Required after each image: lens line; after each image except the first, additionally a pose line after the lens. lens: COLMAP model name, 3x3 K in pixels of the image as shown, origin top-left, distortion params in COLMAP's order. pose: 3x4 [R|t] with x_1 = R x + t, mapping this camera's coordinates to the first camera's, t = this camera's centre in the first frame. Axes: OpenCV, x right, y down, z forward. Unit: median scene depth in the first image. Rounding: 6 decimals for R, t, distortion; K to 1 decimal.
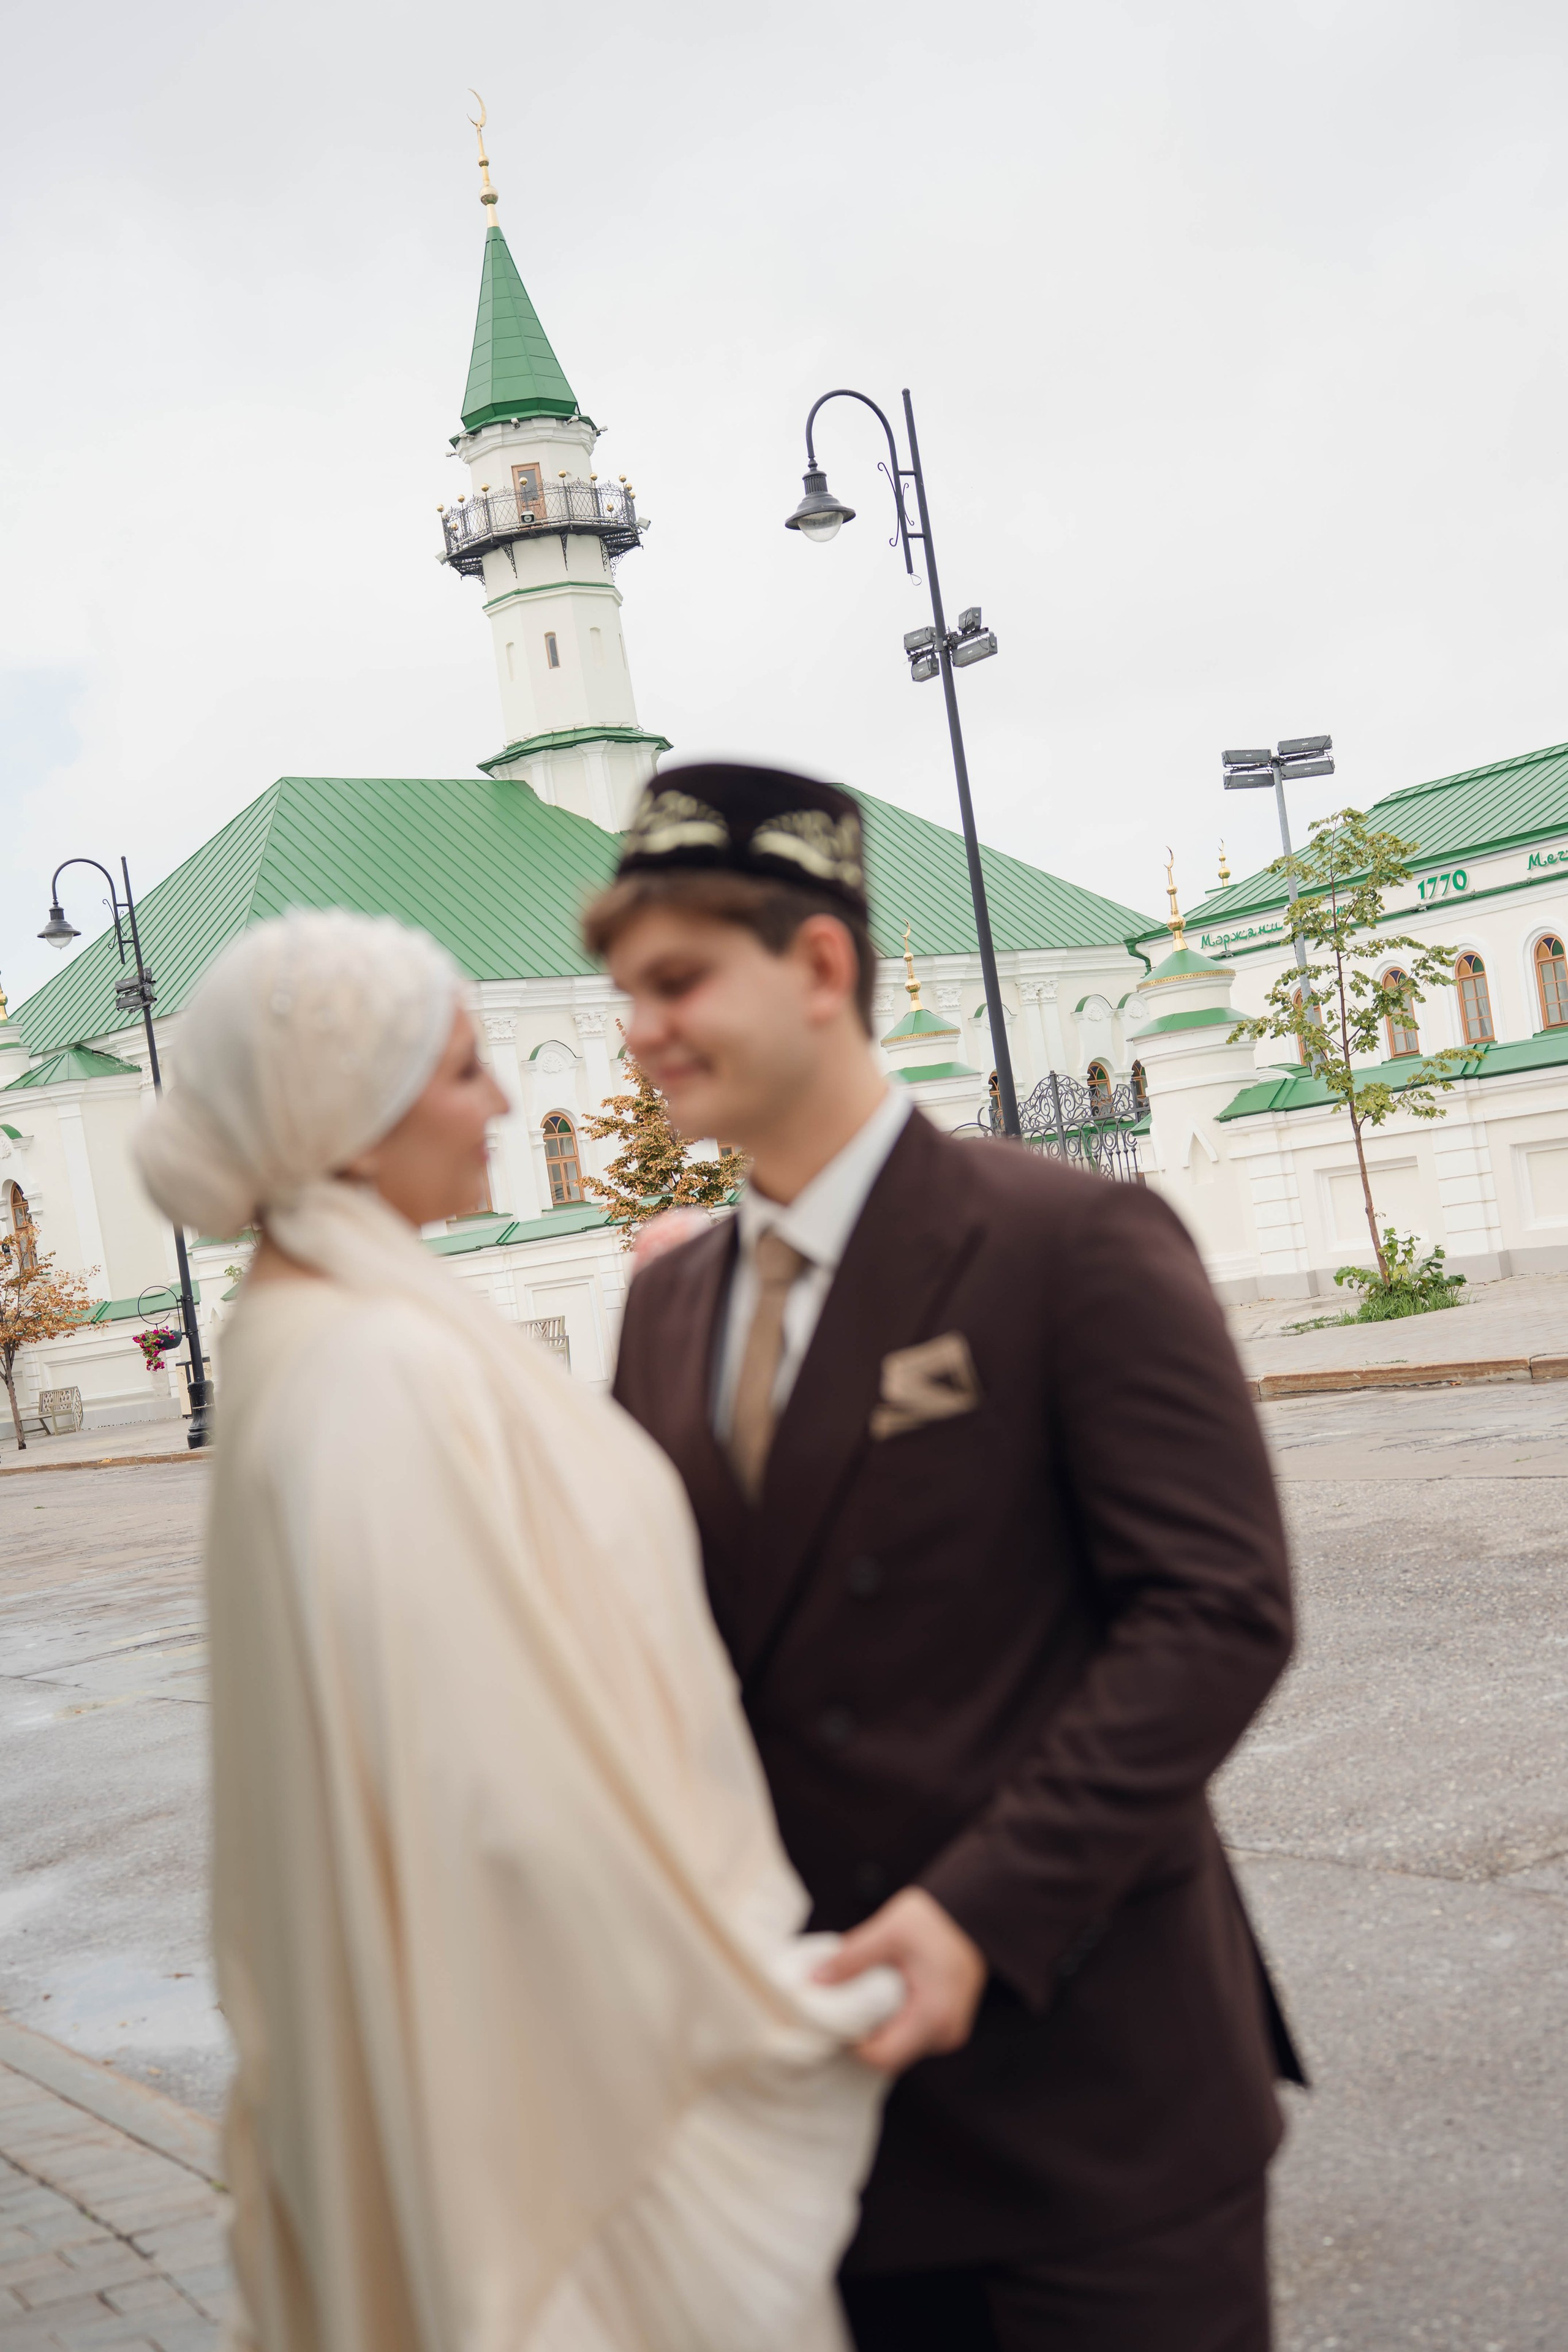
lens RADIAL K [[3165.3, 0, 874.9], [0, 3165.3, 1297.5], [0, 0, 1]] dist [0.141412, 0.000000]
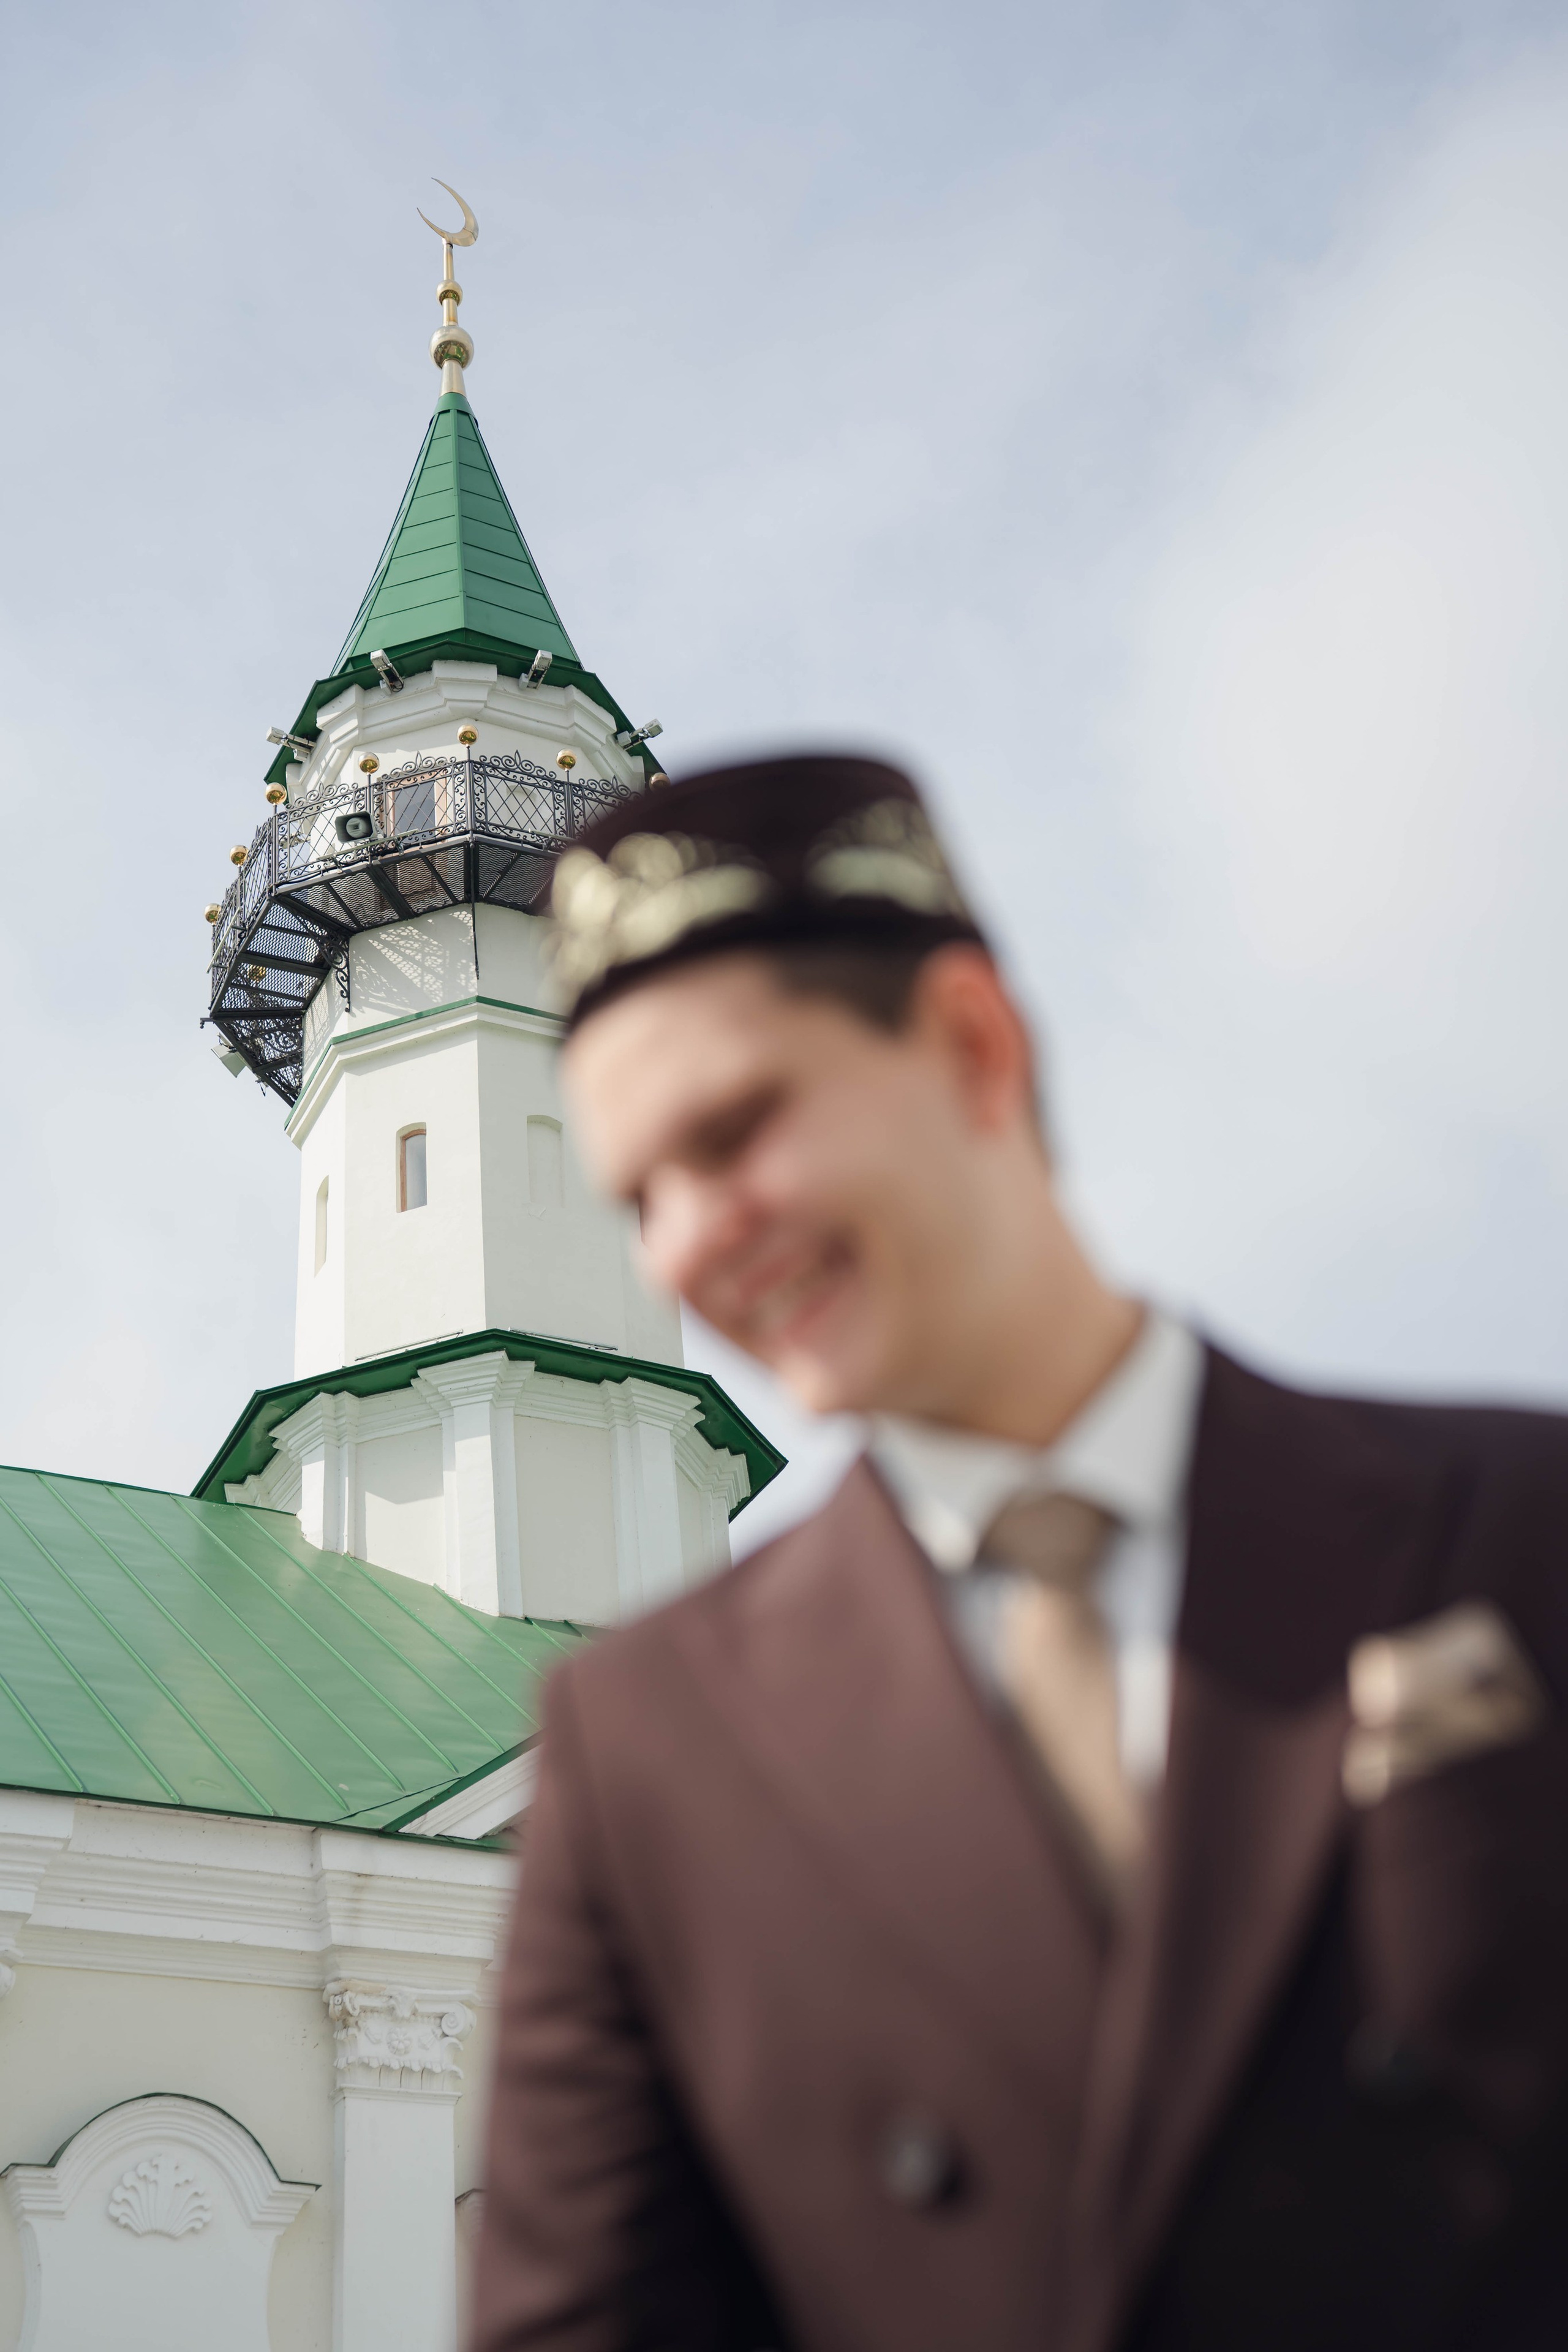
lens RADIAL K [[3412.0, 0, 779.2], [0, 3412.0, 1215.6], [0, 0, 1]] dist [0.260955, 0.000000]
pose [[0.949174, -0.098250, -0.299025, 0.050080], [-0.076233, 0.849986, -0.521261, -0.004293], [0.305381, 0.517562, 0.799294, 0.713795]]
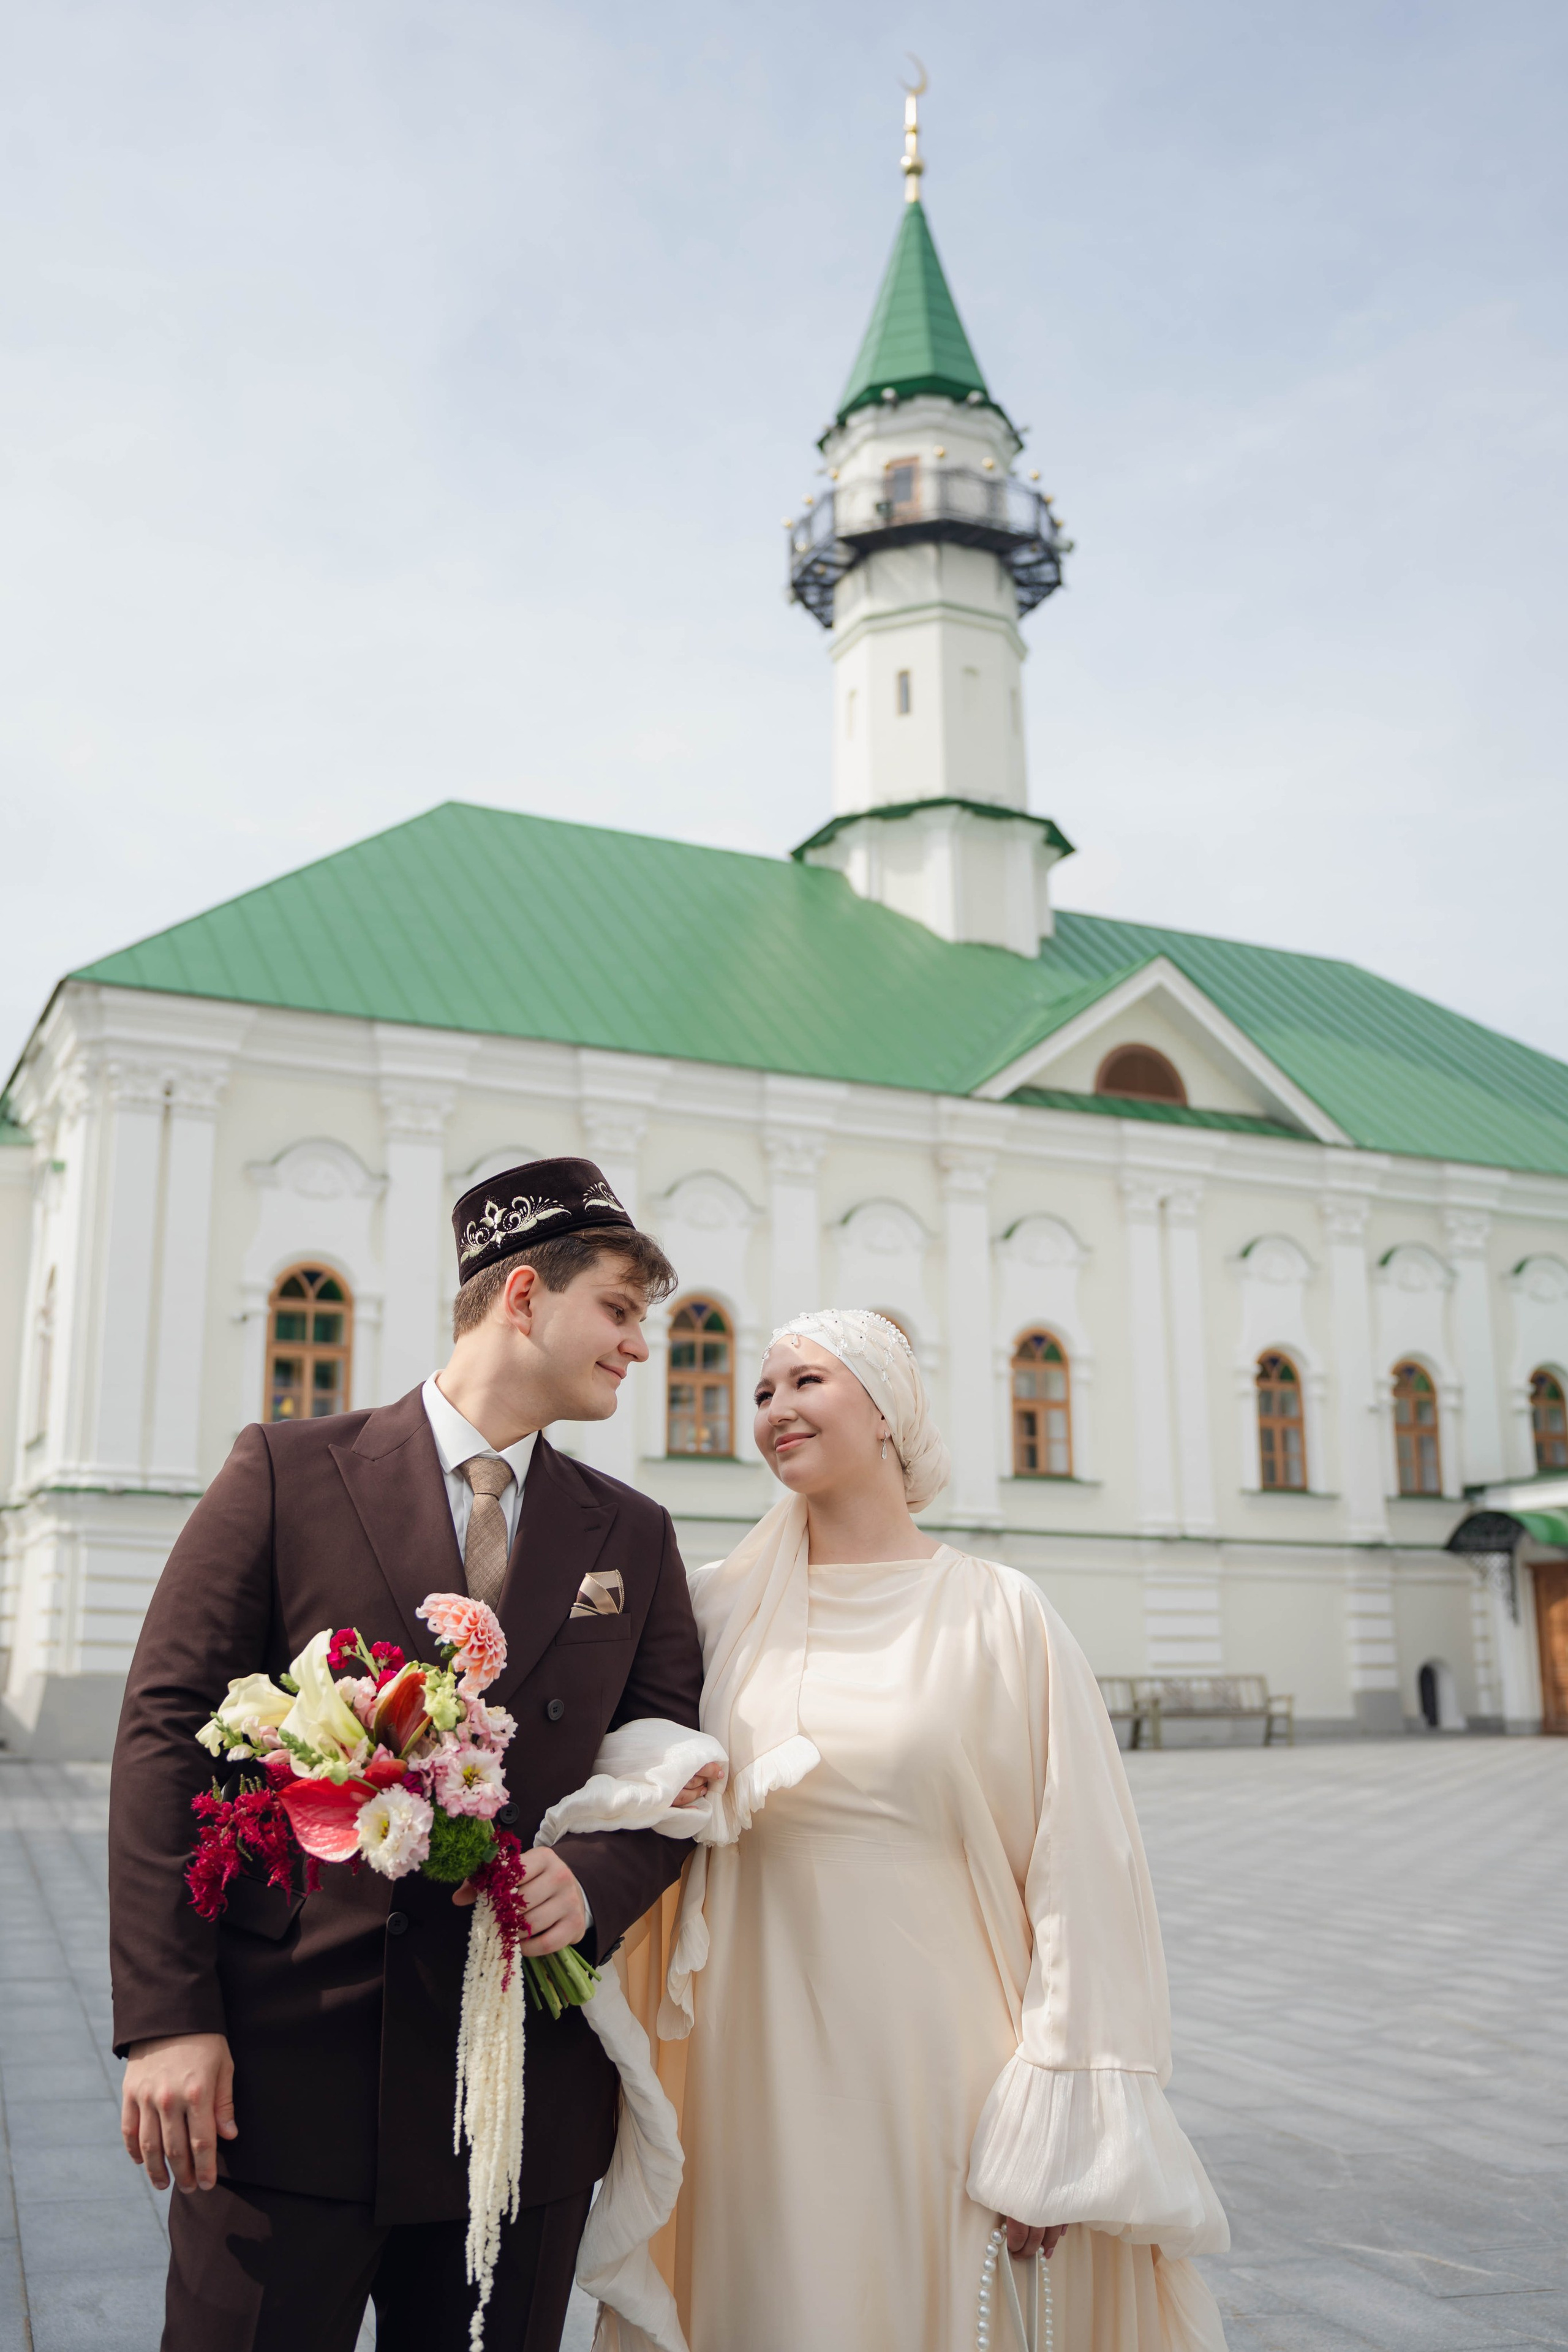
lens RADIAL K [[2288.9, 0, 706.8], [0, 2288.9, 1134.7], [0, 0, 1]] dist [-0.027124, 0.000000]
pose [[0.933835, 0.068000, -0.351181, 0.040713], [-0.146239, 0.968546, -0.201328, -0.002540], [0.326445, 0.239364, 0.914406, 0.552690]]
